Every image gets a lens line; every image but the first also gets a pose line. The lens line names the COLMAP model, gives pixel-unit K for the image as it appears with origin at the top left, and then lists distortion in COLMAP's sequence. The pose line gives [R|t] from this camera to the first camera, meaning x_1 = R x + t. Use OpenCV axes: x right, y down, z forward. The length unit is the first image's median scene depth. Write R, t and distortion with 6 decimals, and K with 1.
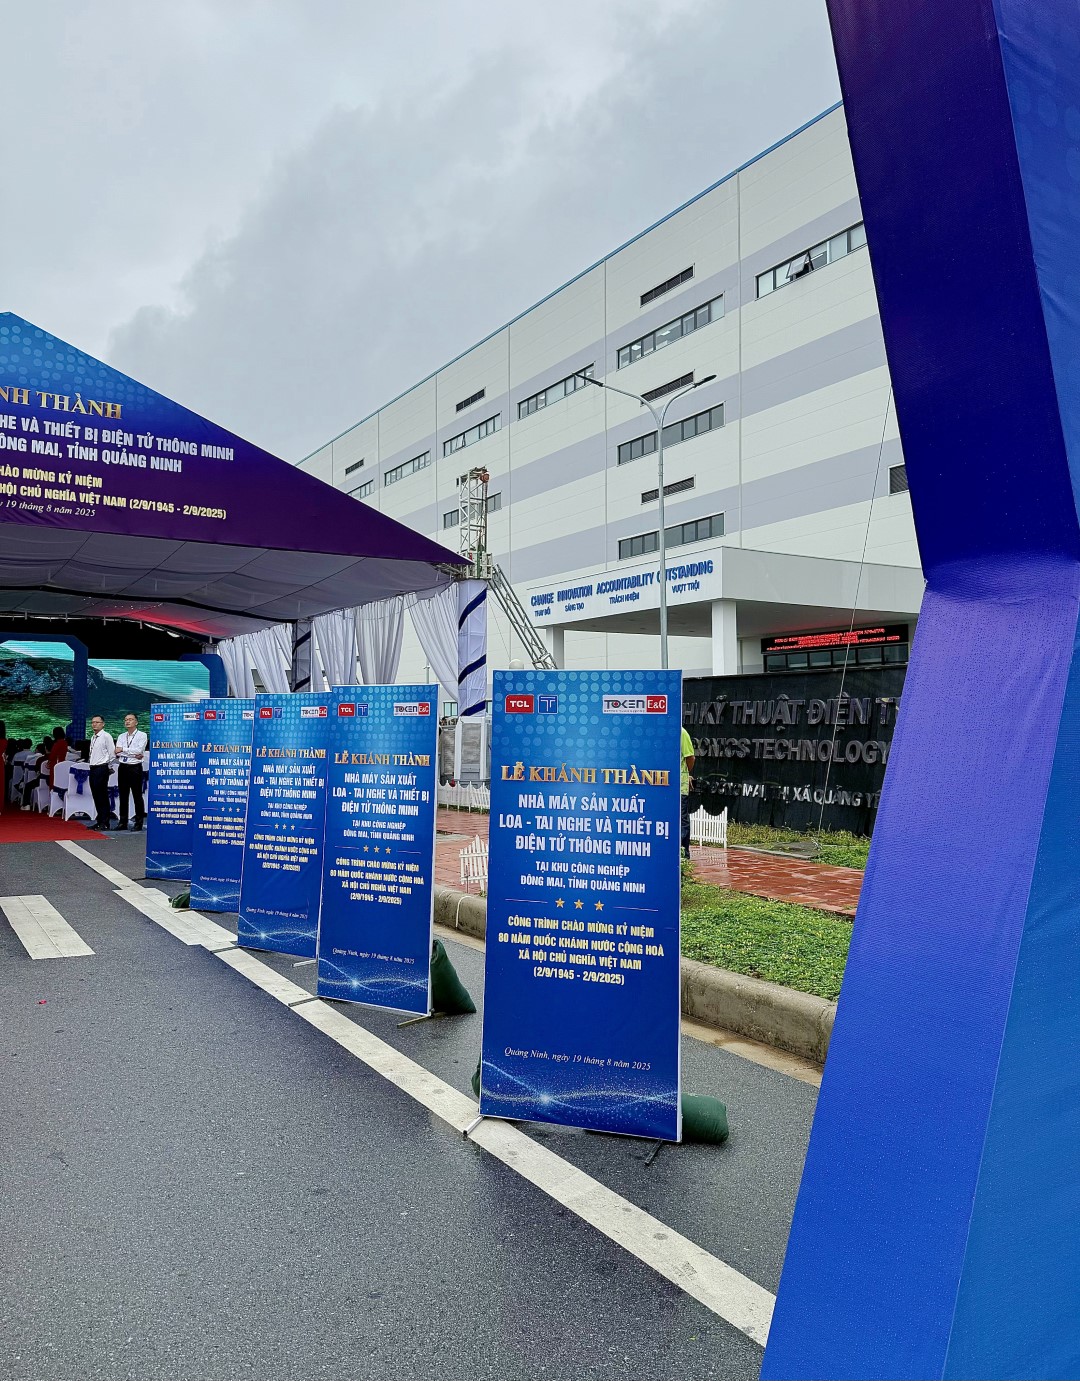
lens RADIAL K [[1057.6, 0, 502.0], [0, 1057.6, 680.6], [0, 0, 1]] dist [0.043256, -0.059248]
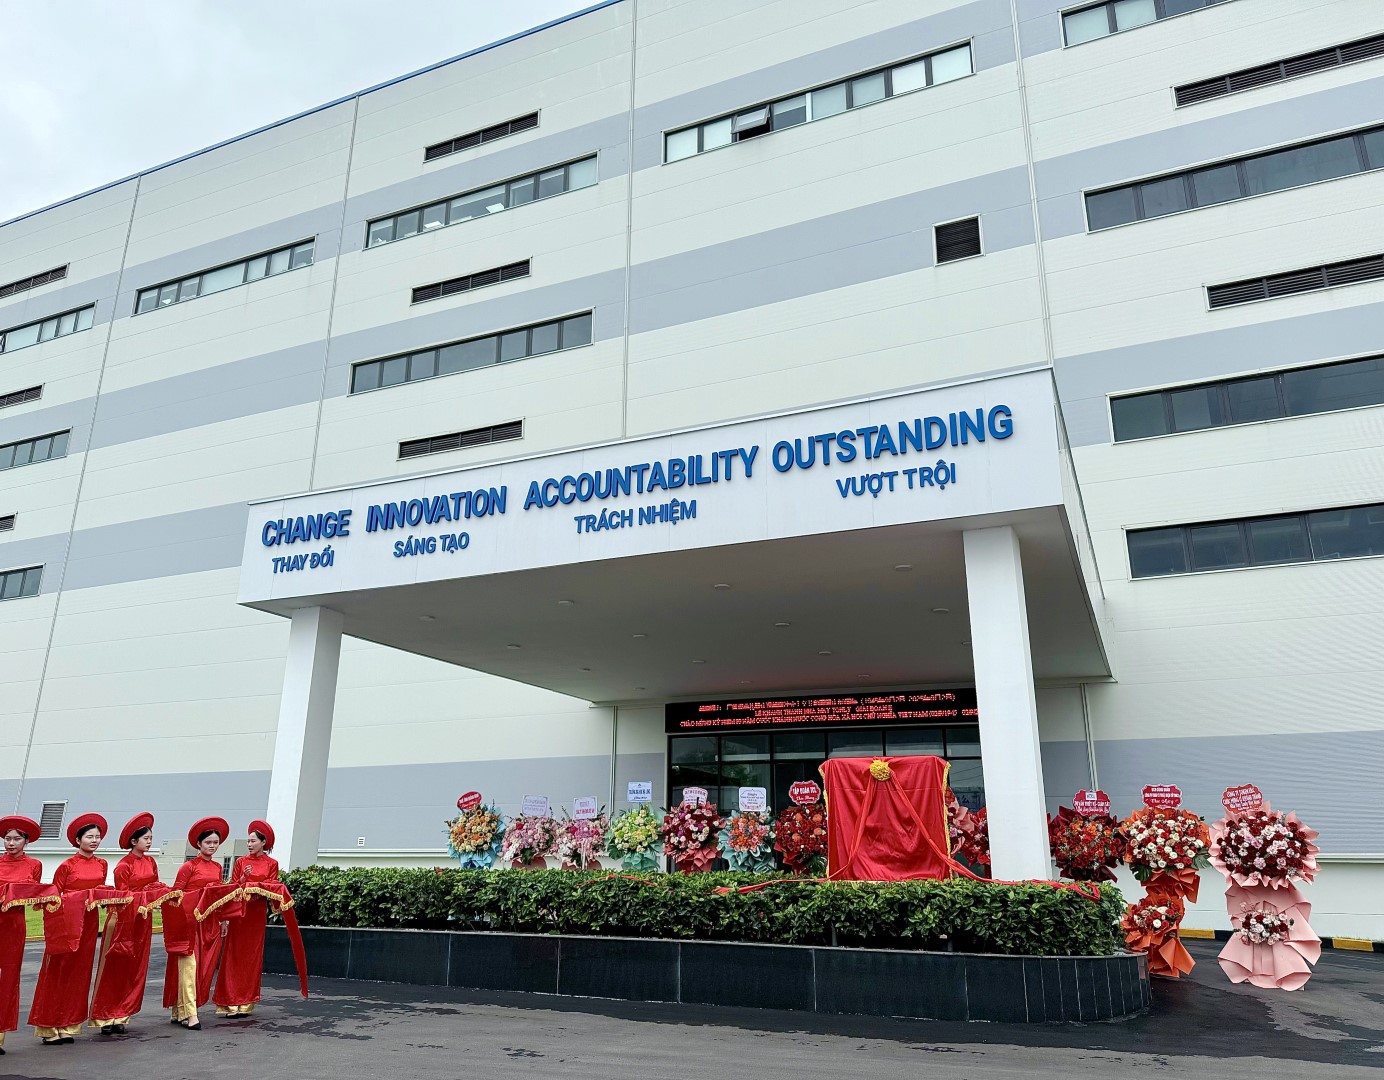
lens RADIAL K [[1059.9, 0, 678.9], [0, 1059.9, 536.1], [0, 0, 1]] dist [0.043256, -0.059248]
pose [[0.809733, 0.189407, 0.555389, -0.087067], [-0.038748, 0.961667, -0.271468, 0.032629], [-0.585517, 0.198297, 0.786033, 0.777245]]
